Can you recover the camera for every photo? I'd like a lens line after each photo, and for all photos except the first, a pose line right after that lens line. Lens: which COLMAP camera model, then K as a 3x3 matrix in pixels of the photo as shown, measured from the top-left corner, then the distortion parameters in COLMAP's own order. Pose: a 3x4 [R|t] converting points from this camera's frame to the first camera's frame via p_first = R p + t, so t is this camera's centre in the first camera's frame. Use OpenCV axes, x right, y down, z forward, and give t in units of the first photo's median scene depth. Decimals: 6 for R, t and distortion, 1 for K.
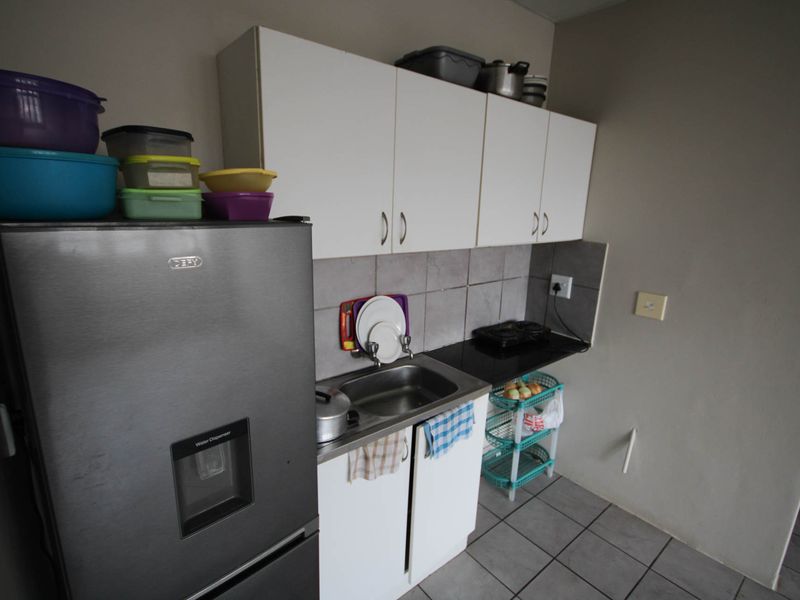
lens RADIAL K [[419.0, 0, 400.4], [0, 419.0, 299.8], [0, 0, 1]] dist [0.006569, -0.004379]
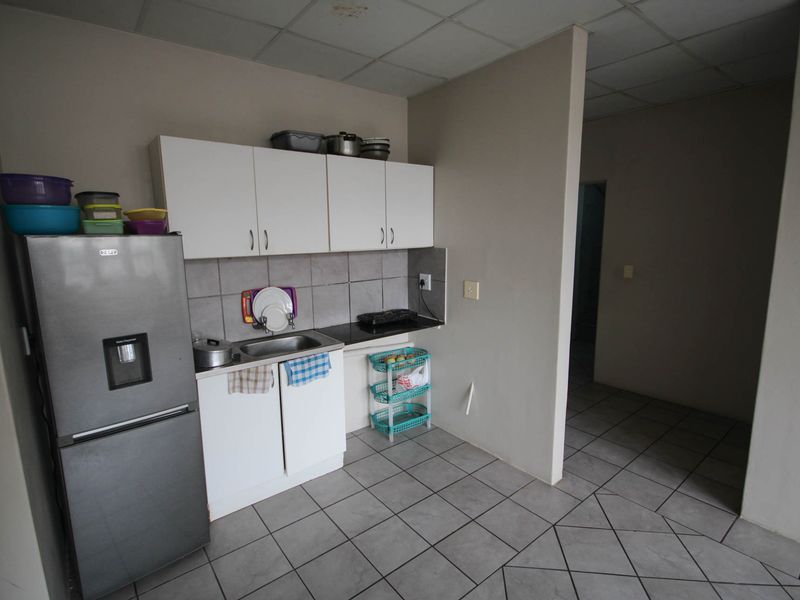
lens RADIAL K [[419.0, 0, 400.1], [0, 419.0, 297.8], [0, 0, 1]] dist [0.006569, -0.004379]
pose [[0.998965, -0.037541, -0.025701, 0.467944], [0.035604, 0.996764, -0.072071, 0.160077], [0.028323, 0.071081, 0.997068, -0.498175]]
